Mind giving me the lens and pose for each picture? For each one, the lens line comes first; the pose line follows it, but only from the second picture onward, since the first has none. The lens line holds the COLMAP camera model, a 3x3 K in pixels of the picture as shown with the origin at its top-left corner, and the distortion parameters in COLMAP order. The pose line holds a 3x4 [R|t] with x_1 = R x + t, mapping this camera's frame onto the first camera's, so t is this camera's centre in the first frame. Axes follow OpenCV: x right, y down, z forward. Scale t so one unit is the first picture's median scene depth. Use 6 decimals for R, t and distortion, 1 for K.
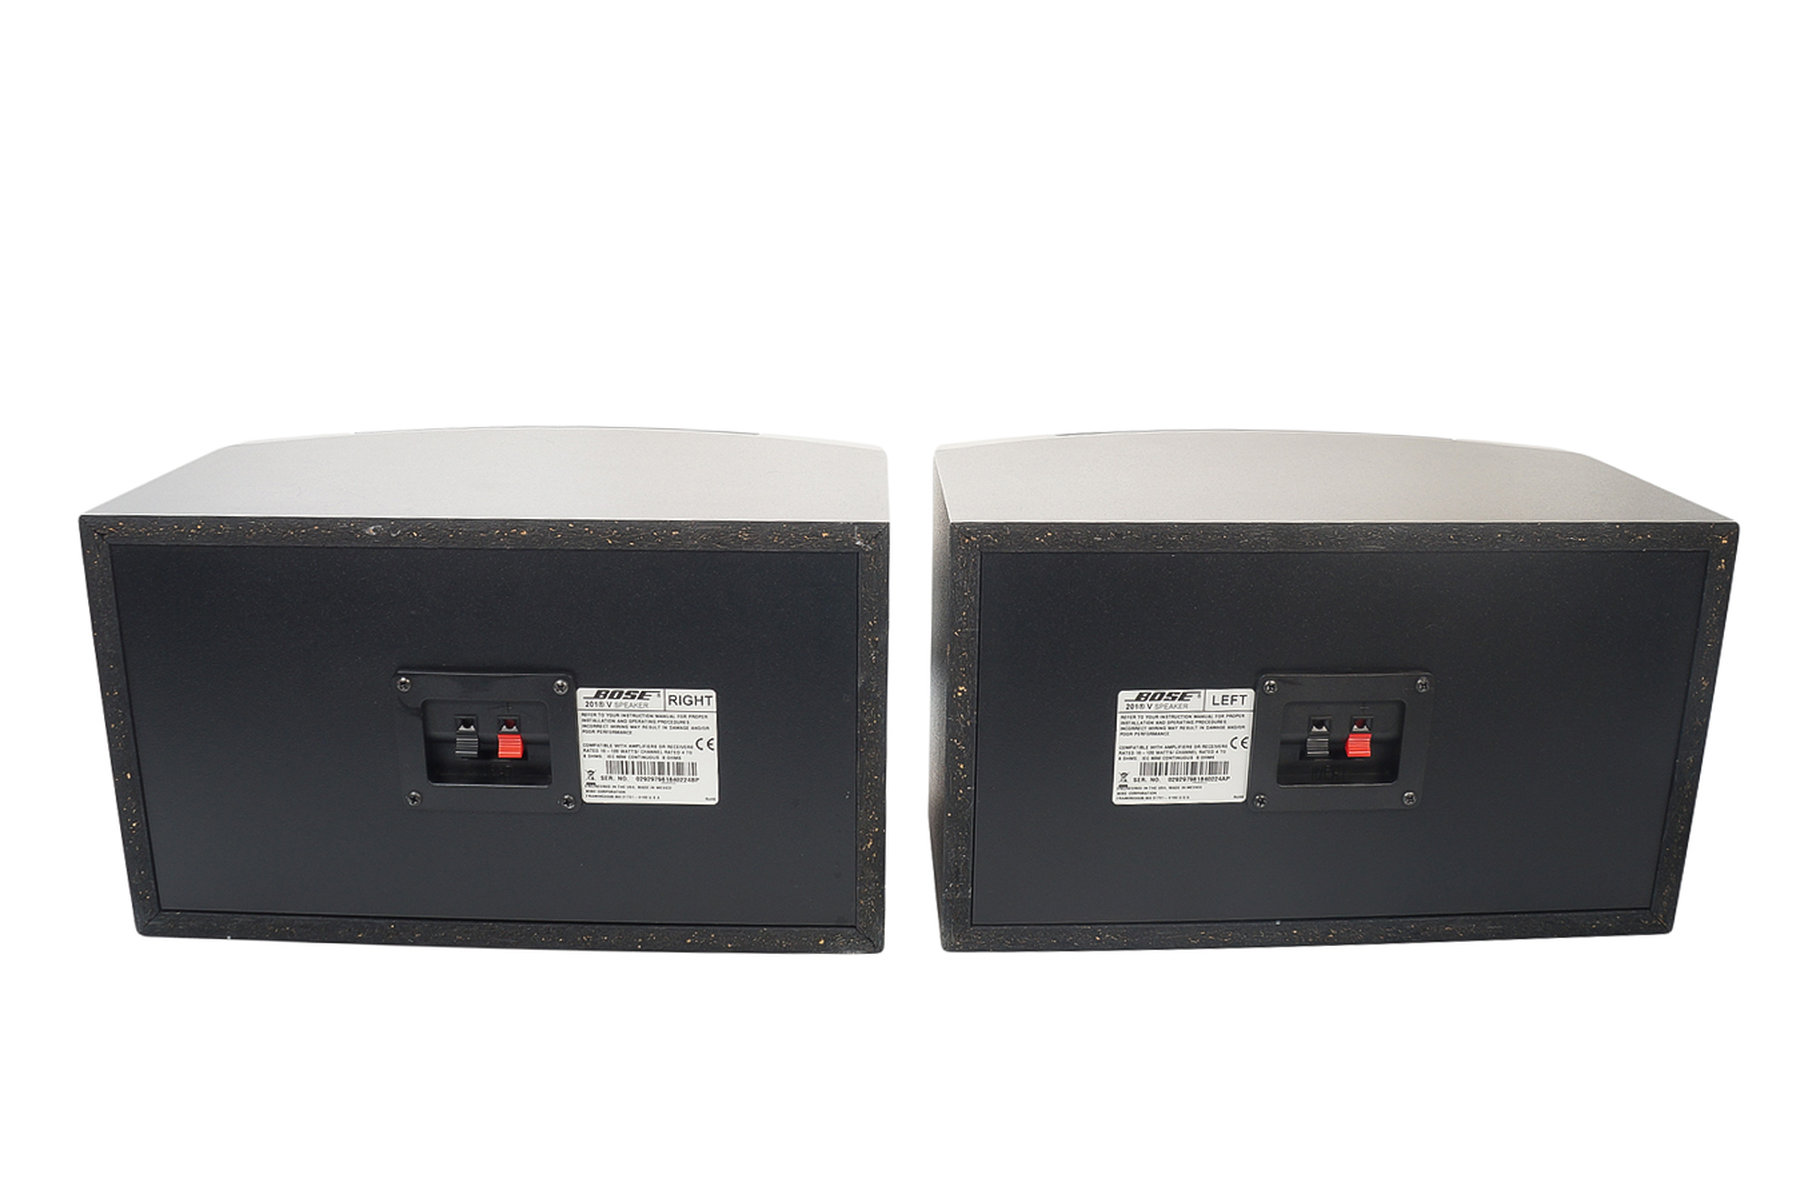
lens RADIAL K [[1417.6, 0, 915.8], [0, 1417.6, 585.6], [0, 0, 1]] dist [-0.096217, 0.000260]
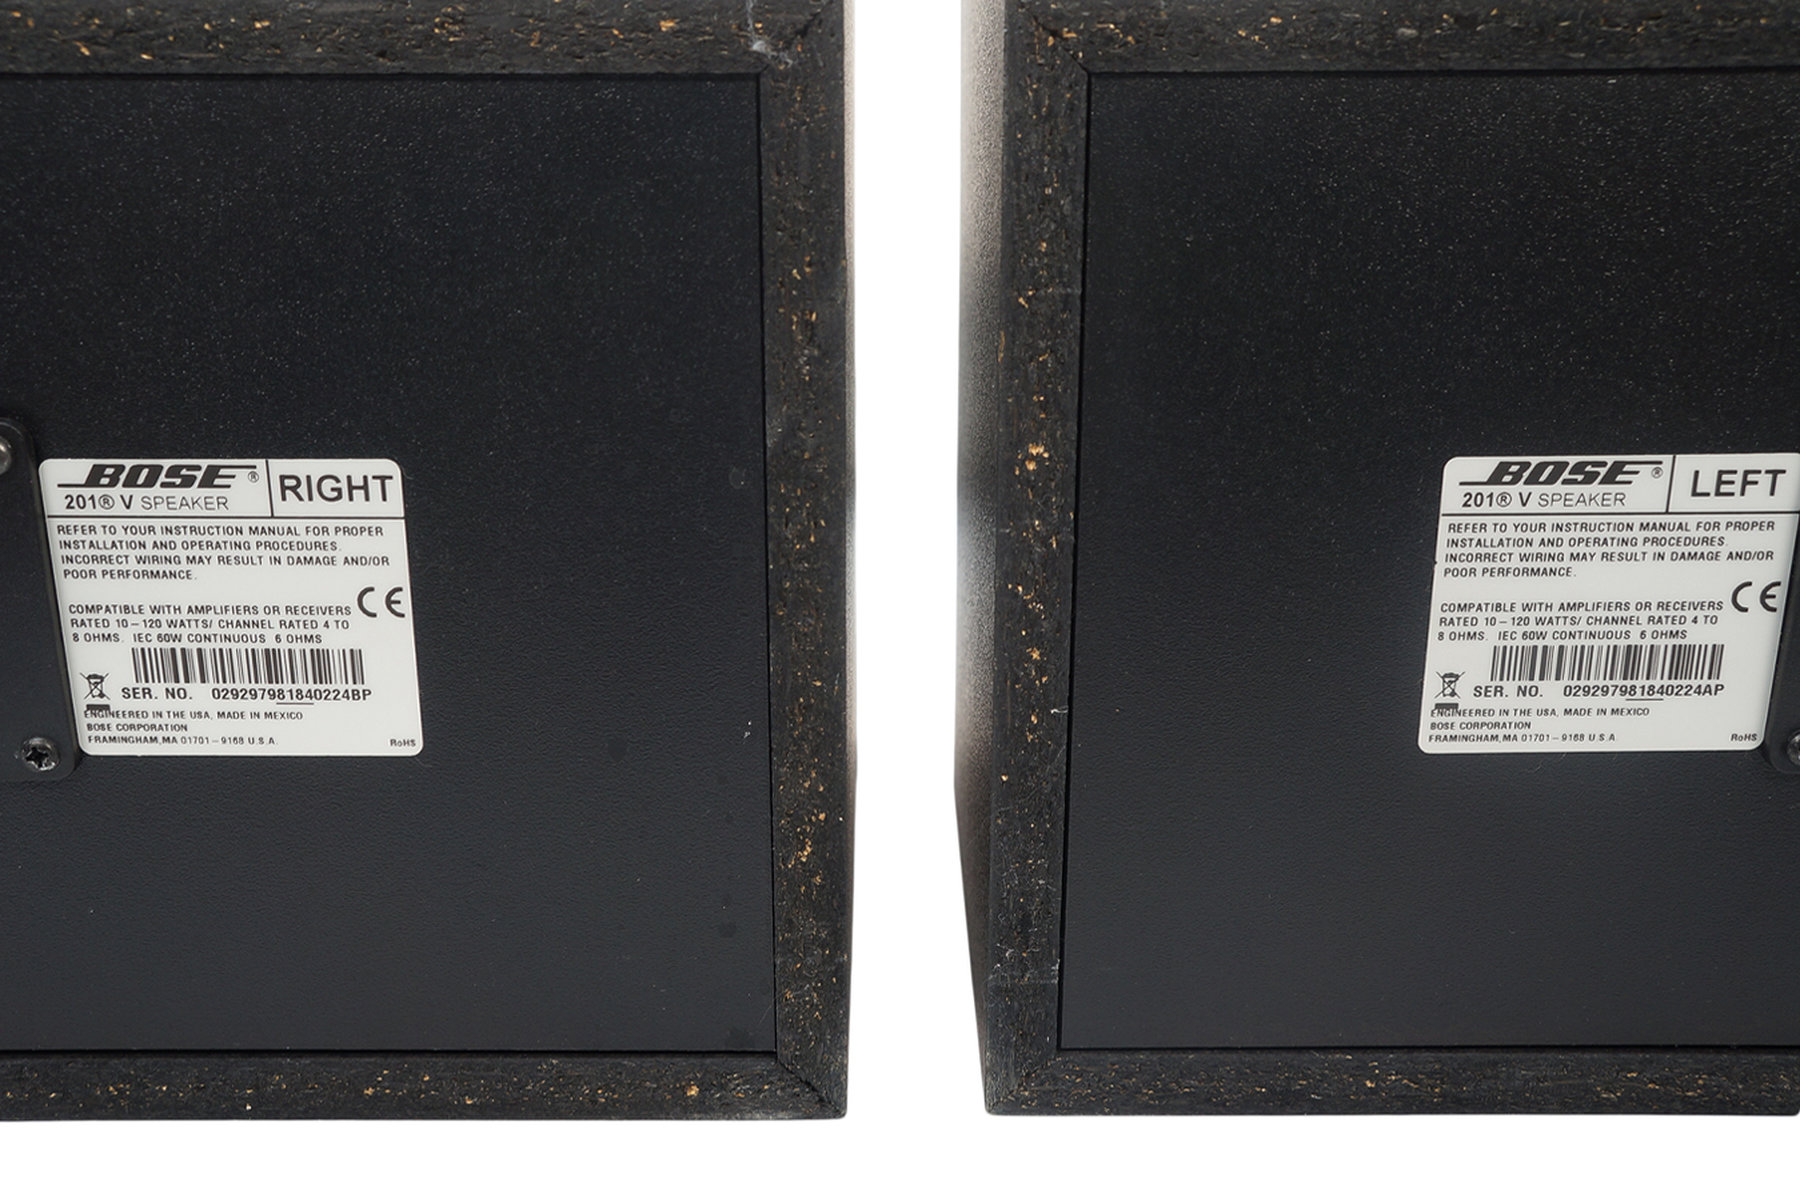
lens RADIAL K [[1932.6, 0, 911.6], [0, 1932.6, 596.9], [0, 0, 1]] dist [0.079856, 0.000000]
pose [[0.999831, -0.004169, -0.017879, 0.007627], [0.005211, 0.998267, 0.058618, 0.079043], [0.017604, -0.058702, 0.998120, 0.459256]]
